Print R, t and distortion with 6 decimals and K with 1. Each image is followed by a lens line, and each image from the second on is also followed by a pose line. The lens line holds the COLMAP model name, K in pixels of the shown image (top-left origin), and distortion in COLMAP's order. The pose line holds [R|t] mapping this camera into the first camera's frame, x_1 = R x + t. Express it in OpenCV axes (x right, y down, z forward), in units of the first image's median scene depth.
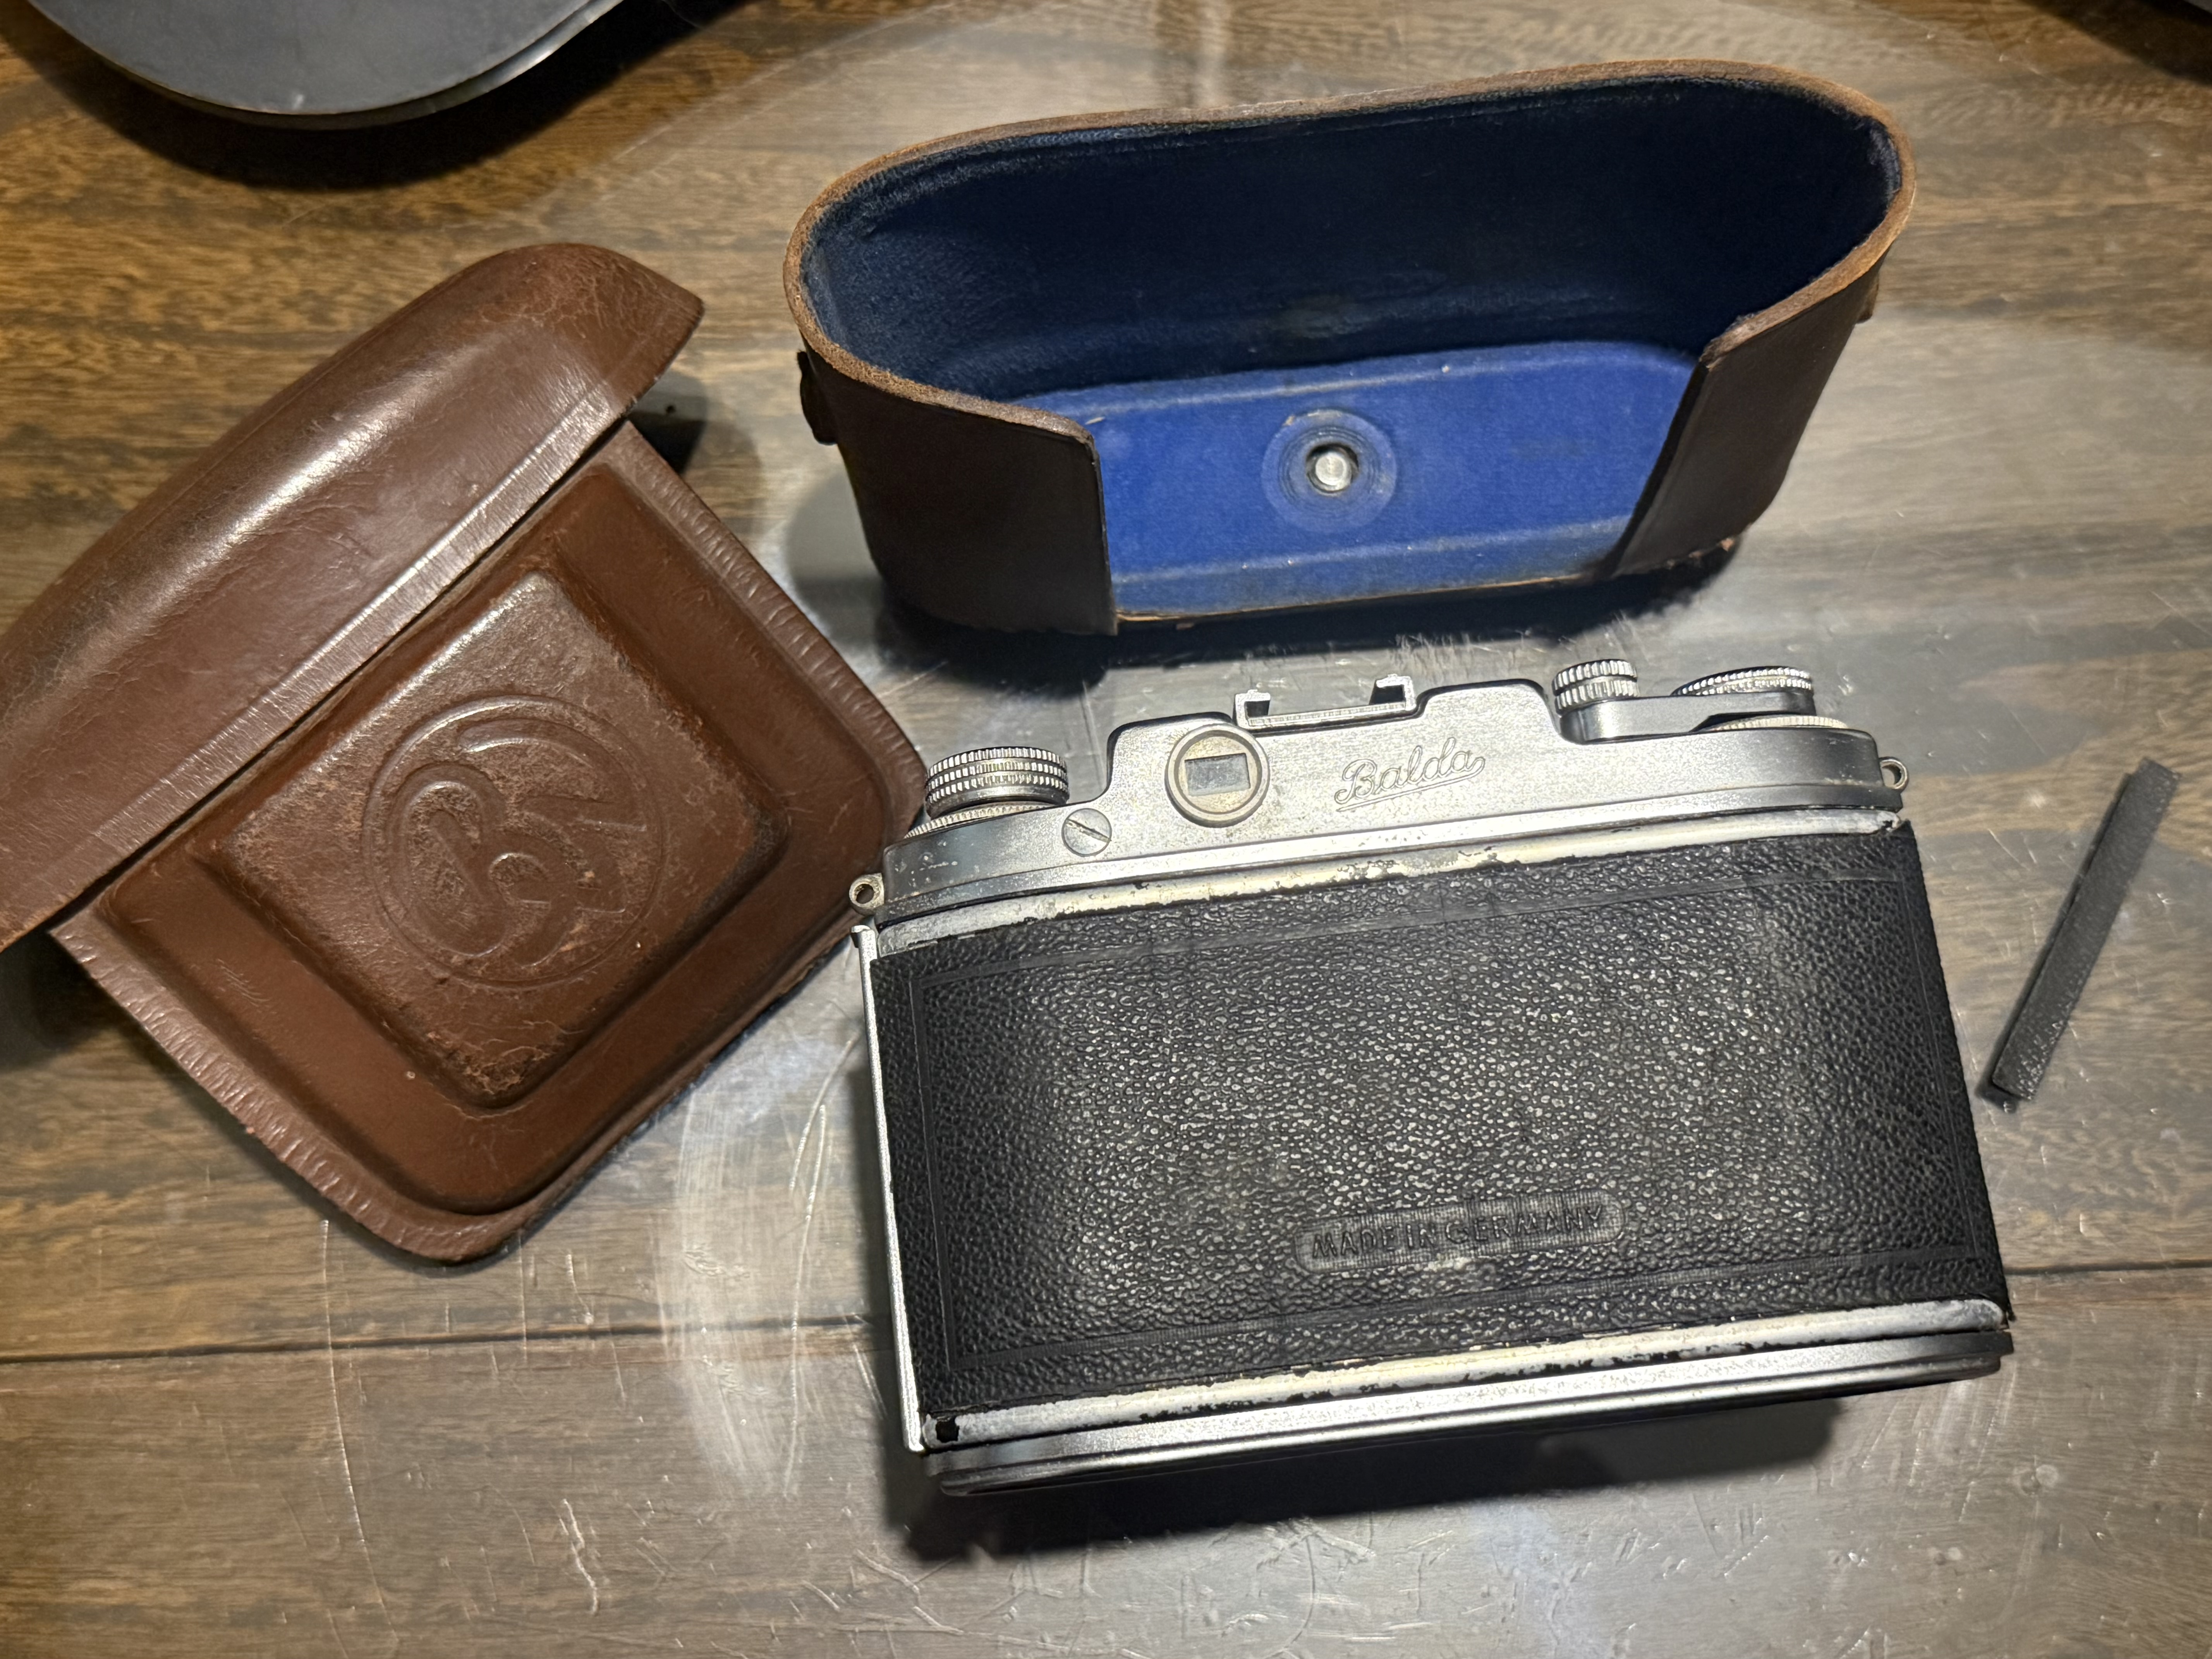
lens RADIAL K [[2474.7, 0, 1106.0], [0, 2474.7, 829.5], [0, 0, 1]] dist [0.174756, -0.512769]
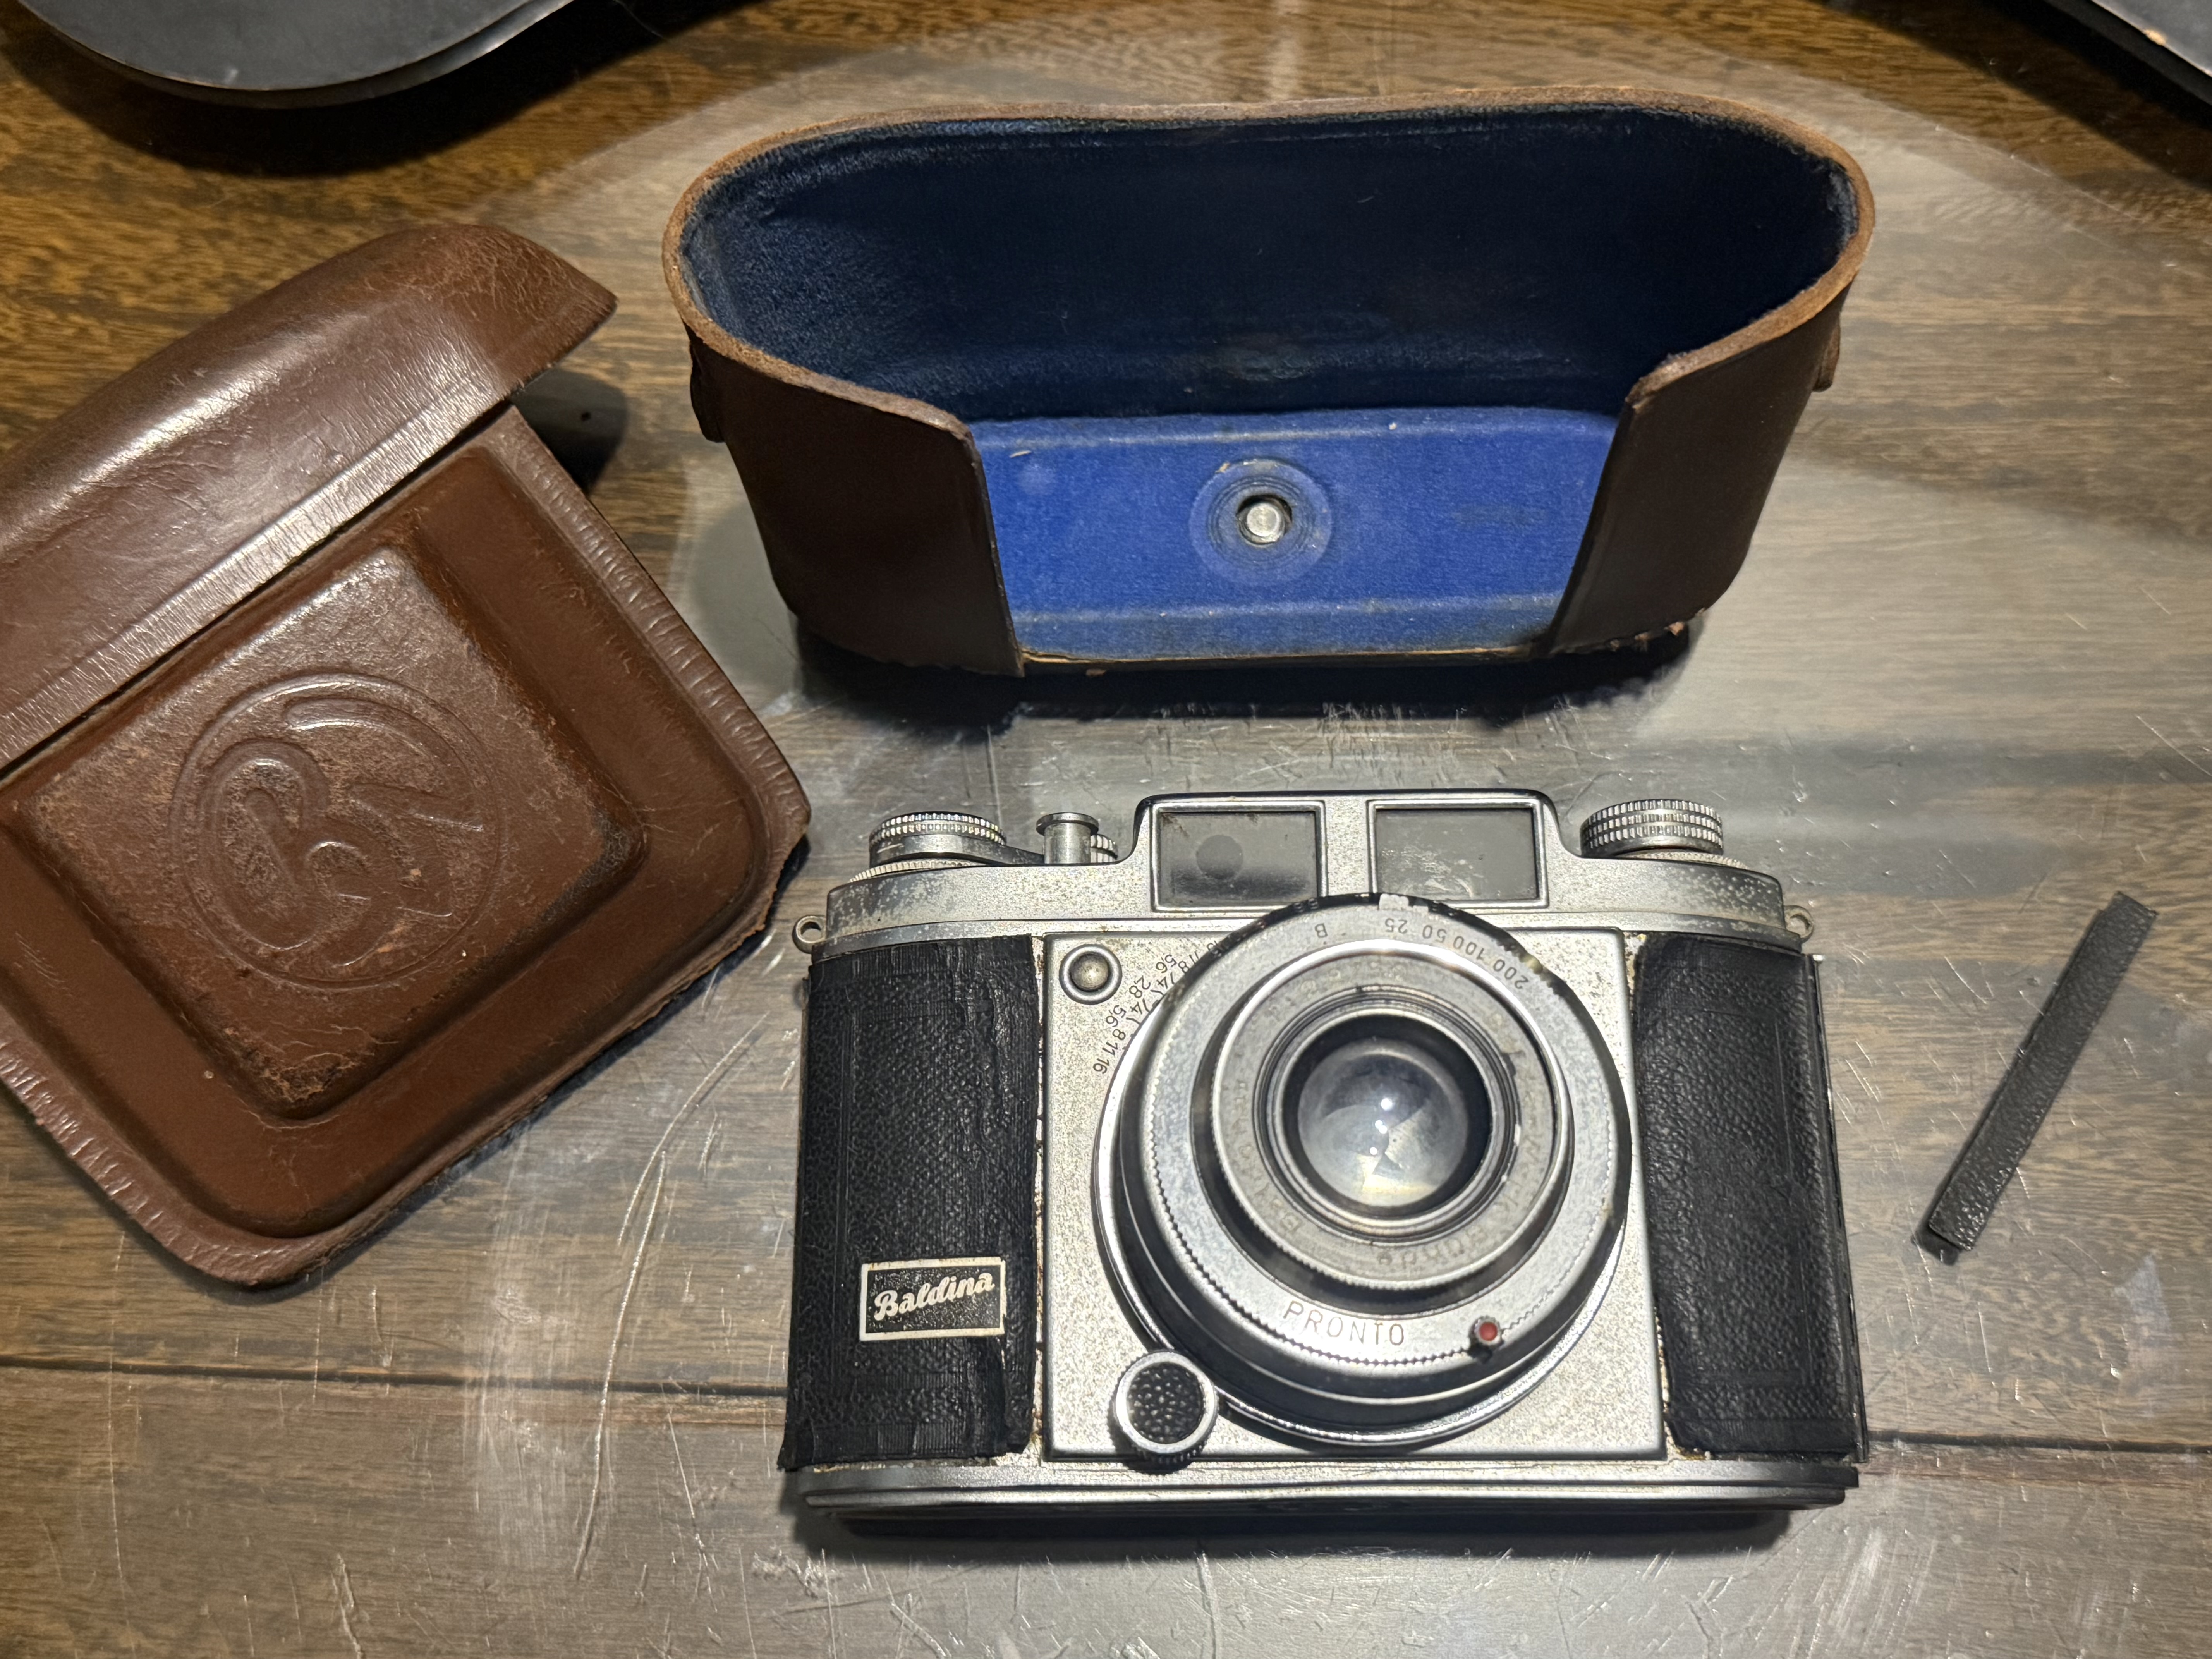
lens RADIAL K [[2474.7, 0, 1106.0], [0, 2474.7, 829.5], [0, 0, 1]] dist [0.174756, -0.512769]
pose [[0.996565, 0.075581, -0.033860, 0.073485], [-0.077717, 0.994722, -0.066995, 0.040641], [0.028618, 0.069397, 0.997179, 0.066736]]
